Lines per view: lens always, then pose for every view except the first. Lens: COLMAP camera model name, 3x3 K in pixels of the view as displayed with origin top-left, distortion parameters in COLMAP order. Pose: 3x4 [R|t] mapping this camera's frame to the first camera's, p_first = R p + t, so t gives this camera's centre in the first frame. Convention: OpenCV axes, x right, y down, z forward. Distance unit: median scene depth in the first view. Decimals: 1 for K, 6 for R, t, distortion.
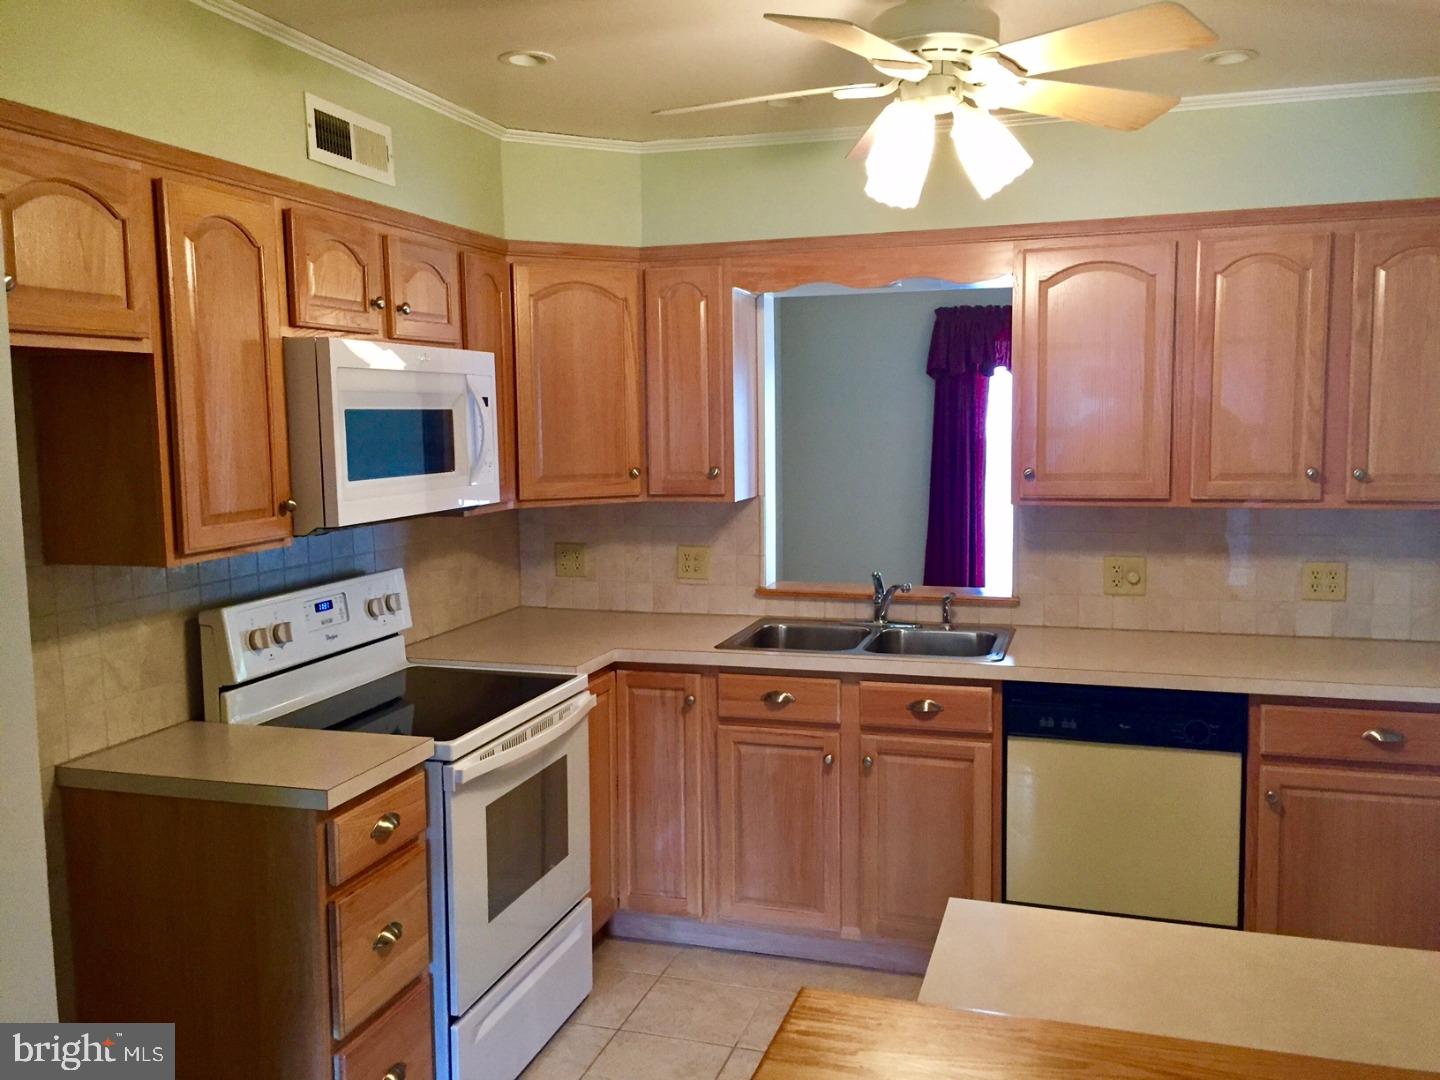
lens RADIAL K [[1222.6, 0, 719.7], [0, 1222.6, 535.9], [0, 0, 1]] dist [0.002523, -0.014483]
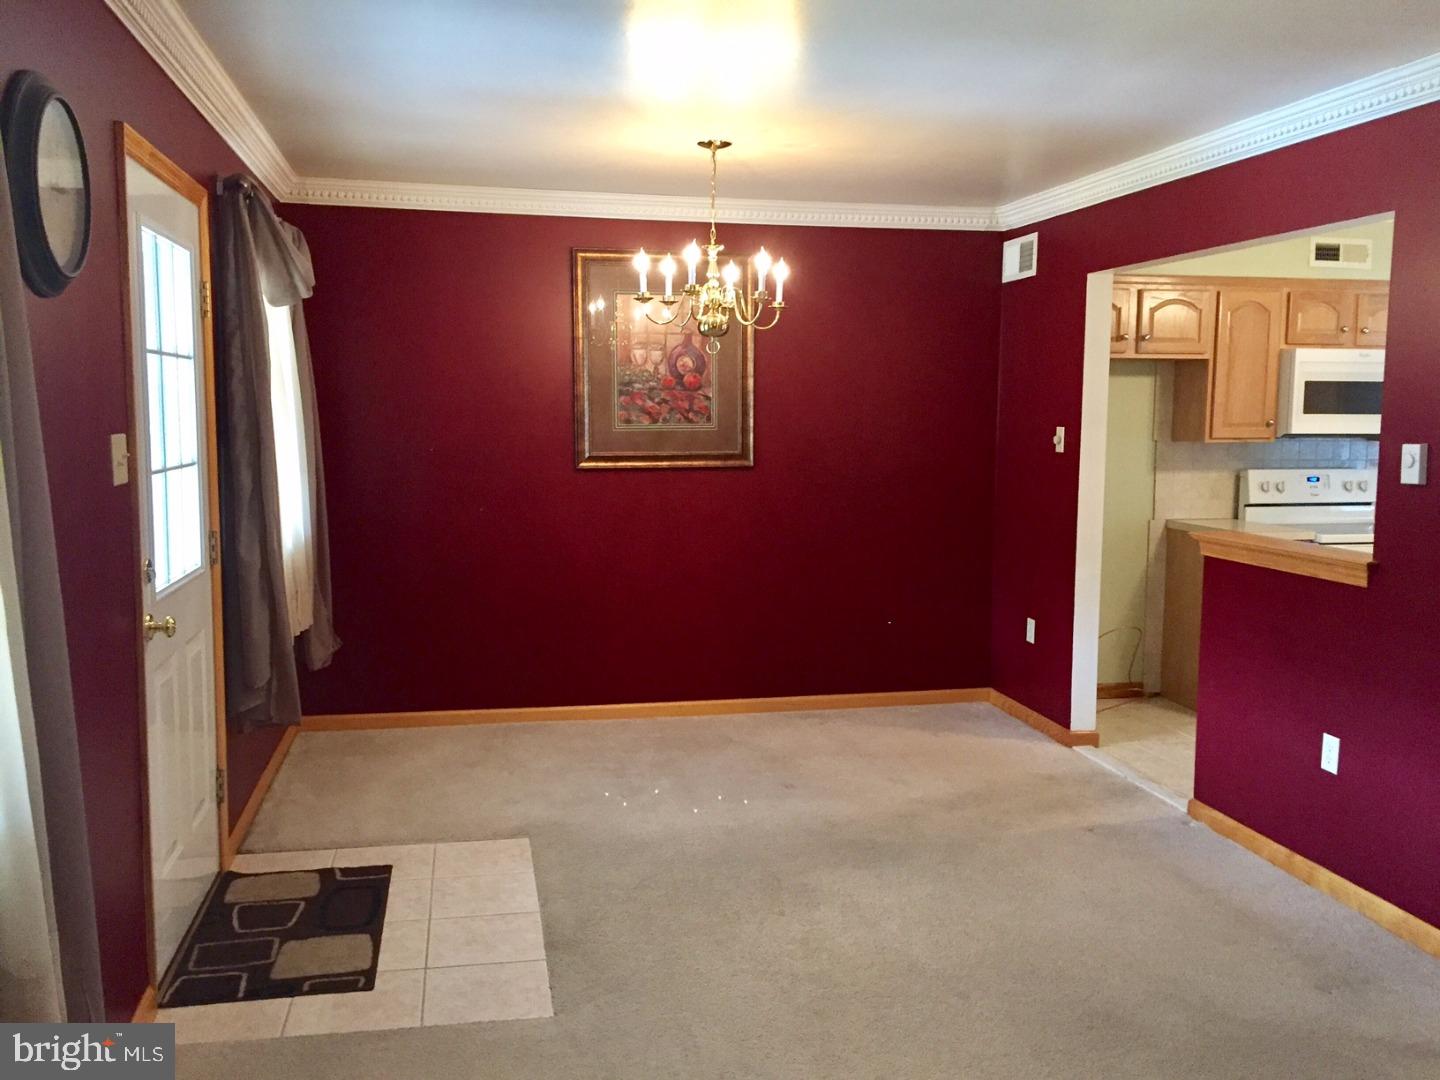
lens RADIAL K [[1222.6, 0, 720.6], [0, 1222.6, 538.5], [0, 0, 1]] dist [0.002523, -0.014483]
pose [[0.478033, 0.112036, -0.871168, 1.112539], [-0.099087, 0.992379, 0.073252, 0.117132], [0.872735, 0.051305, 0.485491, -0.947464]]
